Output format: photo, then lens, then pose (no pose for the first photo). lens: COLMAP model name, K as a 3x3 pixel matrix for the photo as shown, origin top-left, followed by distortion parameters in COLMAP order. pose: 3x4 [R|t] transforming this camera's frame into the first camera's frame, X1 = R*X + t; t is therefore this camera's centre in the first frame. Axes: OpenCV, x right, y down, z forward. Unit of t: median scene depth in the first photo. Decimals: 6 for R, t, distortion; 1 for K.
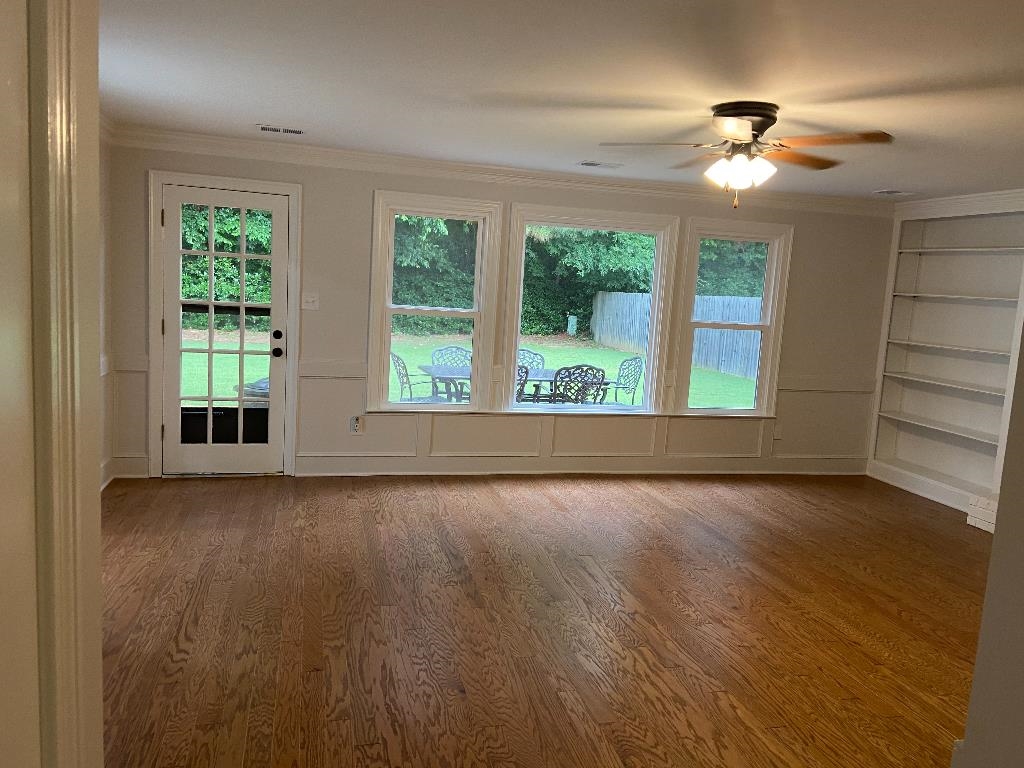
lens RADIAL K [[775.2, 0, 510.0], [0, 775.2, 382.8], [0, 0, 1]] dist [-0.002720, -0.031951]
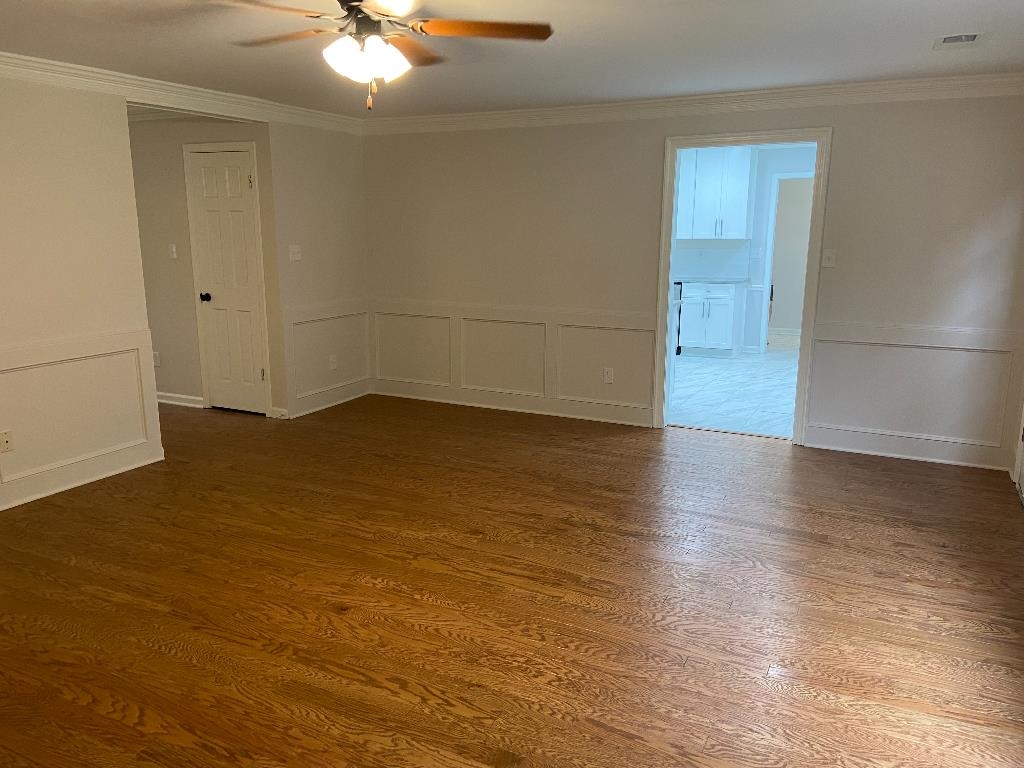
lens RADIAL K [[775.2, 0, 511.1], [0, 775.2, 384.2], [0, 0, 1]] dist [-0.002720, -0.031951]
pose [[-0.653609, 0.094871, -0.750863, 0.827163], [-0.138414, 0.960395, 0.241832, -0.175304], [0.744068, 0.261994, -0.614591, 1.691321]]
